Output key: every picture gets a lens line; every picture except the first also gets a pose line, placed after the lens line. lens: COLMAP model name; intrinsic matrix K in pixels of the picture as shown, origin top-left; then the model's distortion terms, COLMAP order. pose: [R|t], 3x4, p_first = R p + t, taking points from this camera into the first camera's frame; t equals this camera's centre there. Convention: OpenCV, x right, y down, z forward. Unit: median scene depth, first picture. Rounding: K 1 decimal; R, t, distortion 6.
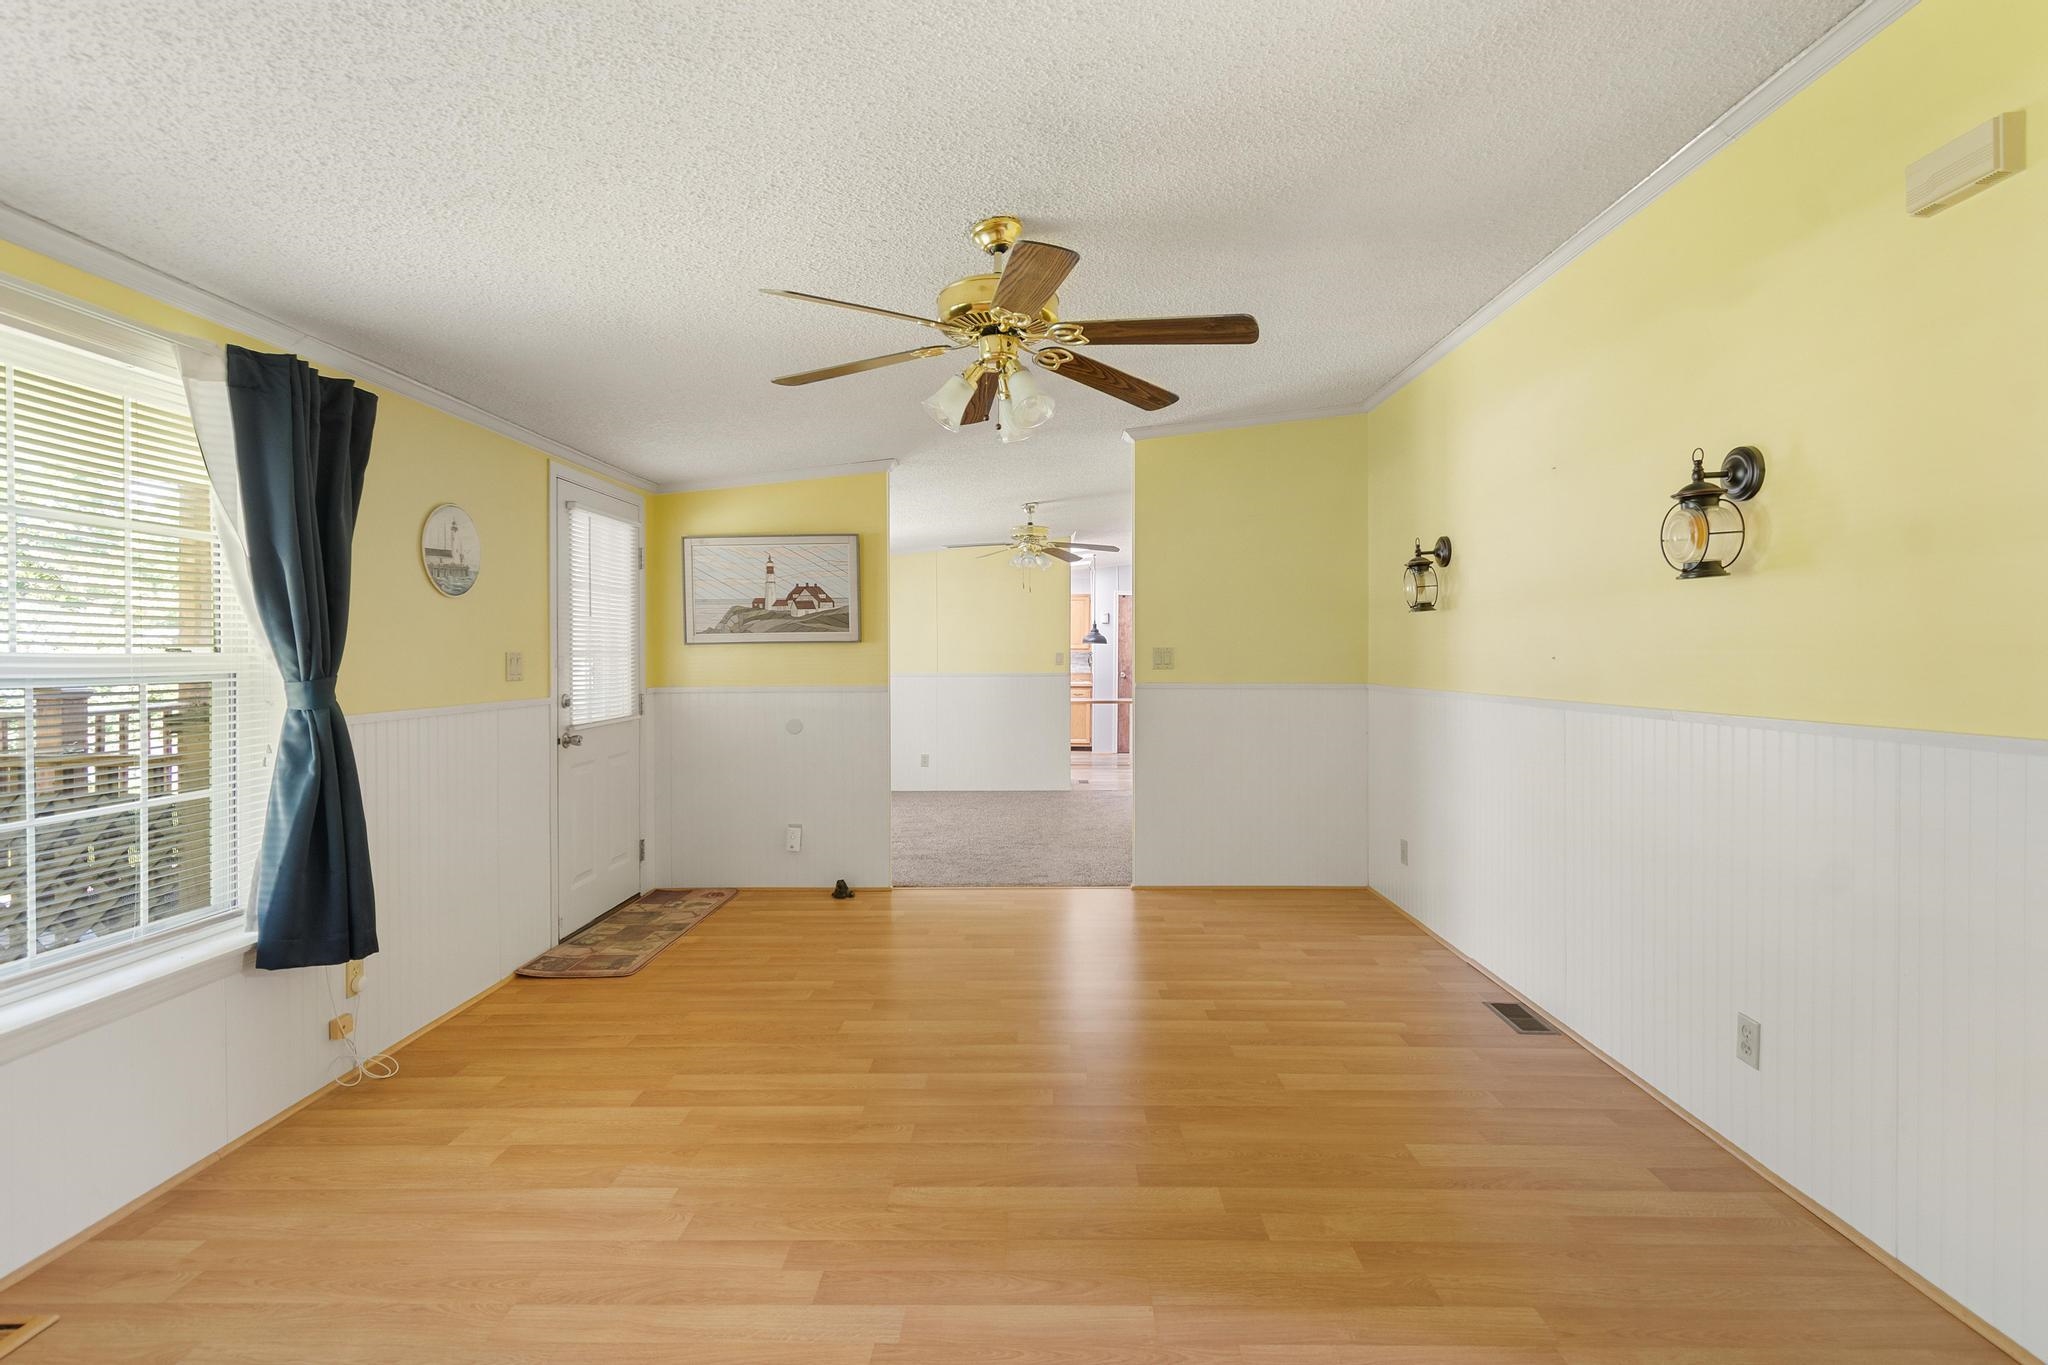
lens RADIAL K [[974.1, 0, 1026.4], [0, 974.1, 673.9], [0, 0, 1]] dist [0.003915, -0.000734]
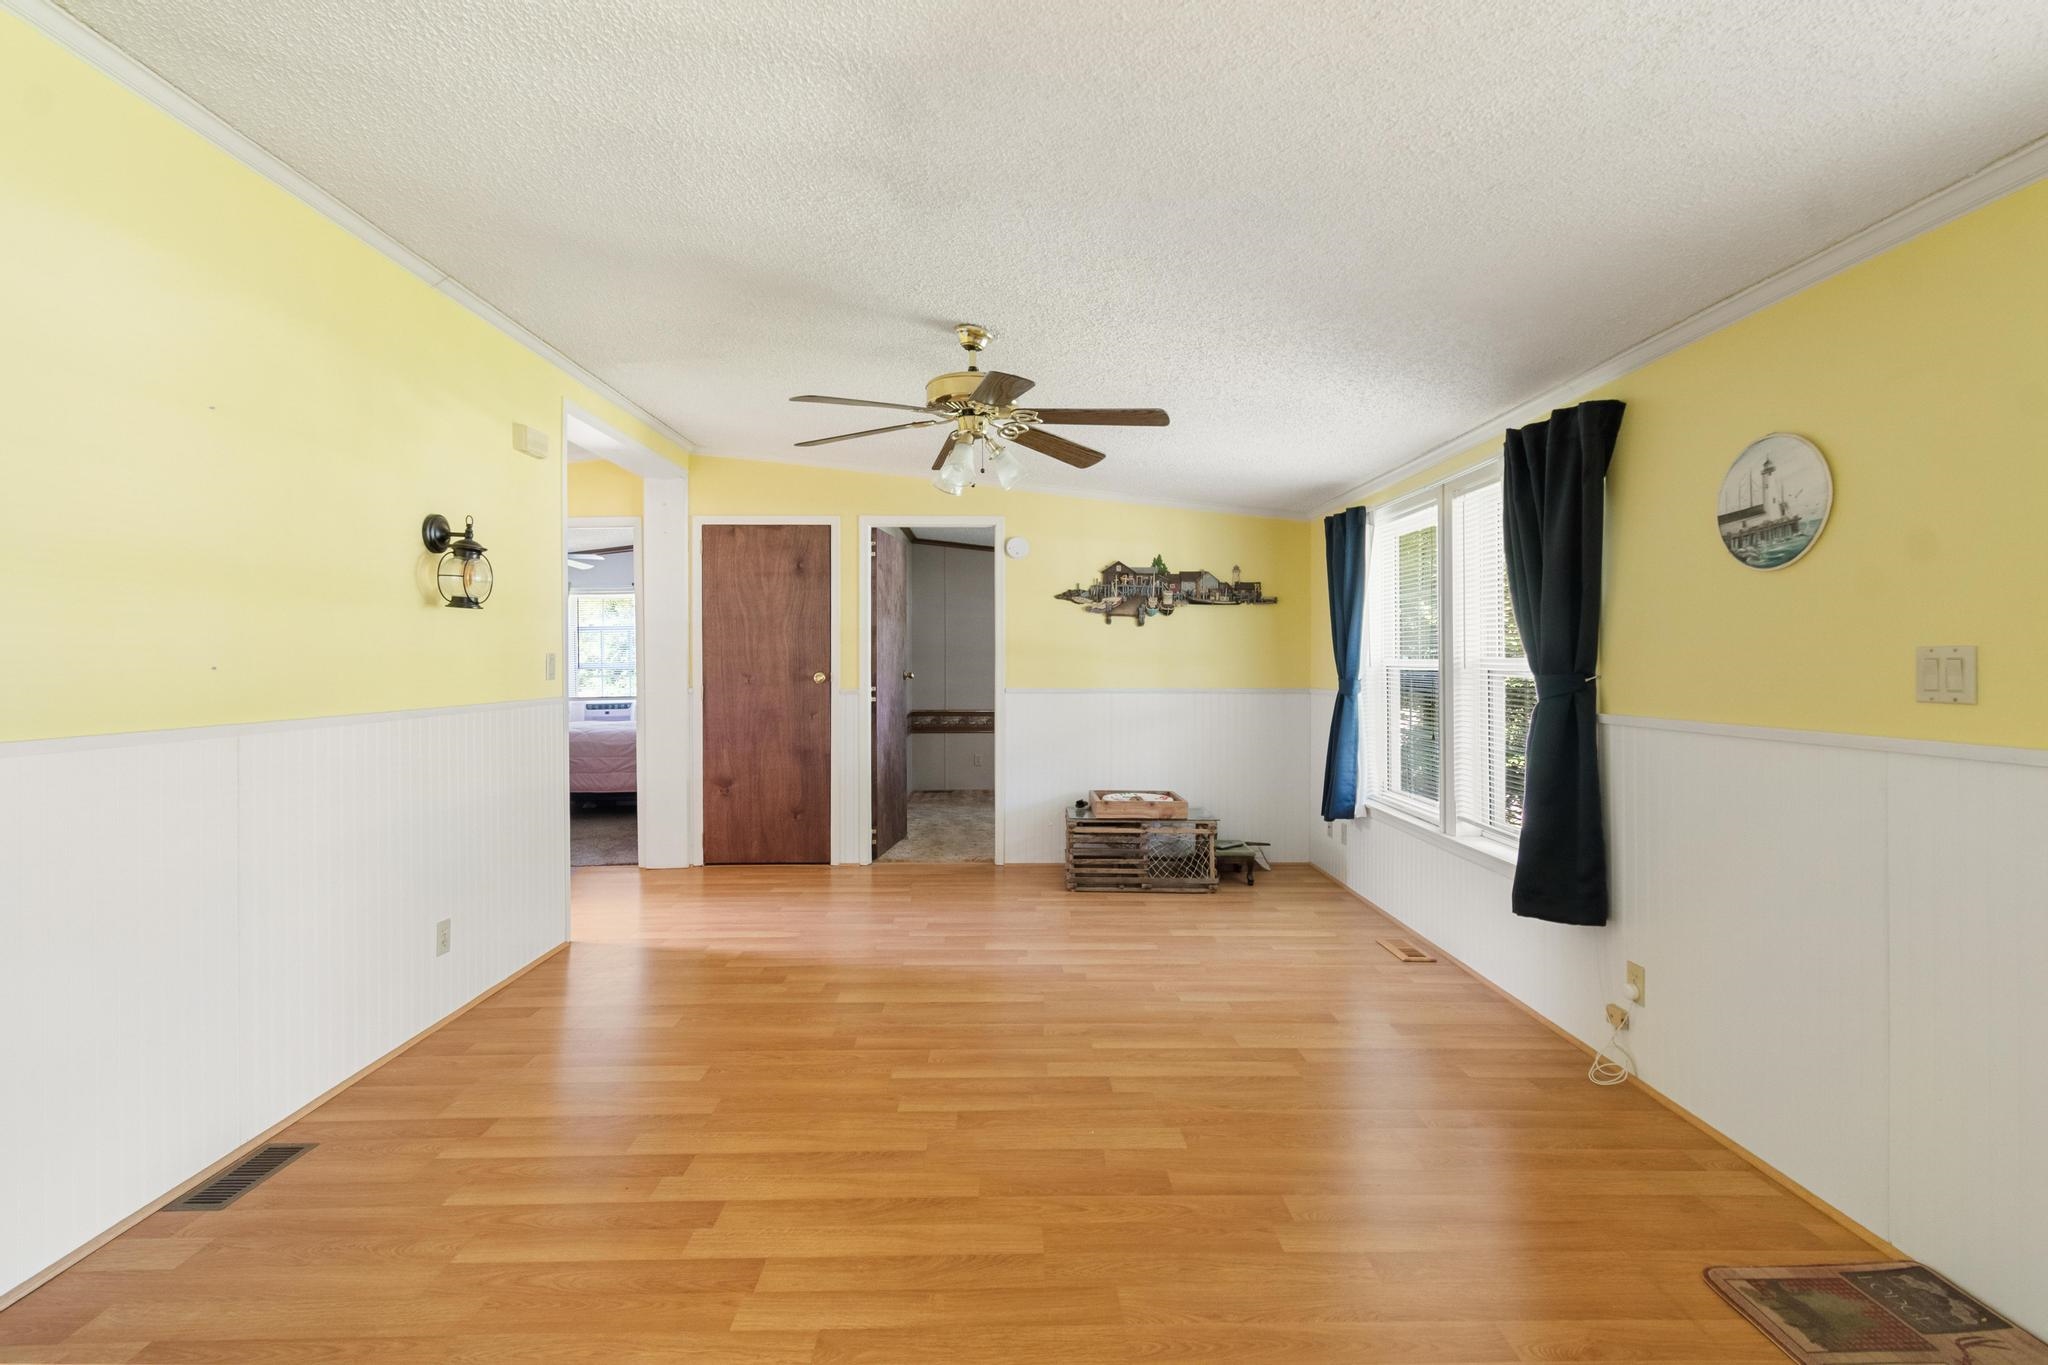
lens RADIAL K [[930.8, 0, 1026.3], [0, 930.8, 664.3], [0, 0, 1]] dist [0.000840, -0.000979]
pose [[-0.999244, 0.006977, -0.038243, -0.045563], [0.006147, 0.999744, 0.021767, -0.036526], [0.038385, 0.021516, -0.999031, 2.006589]]
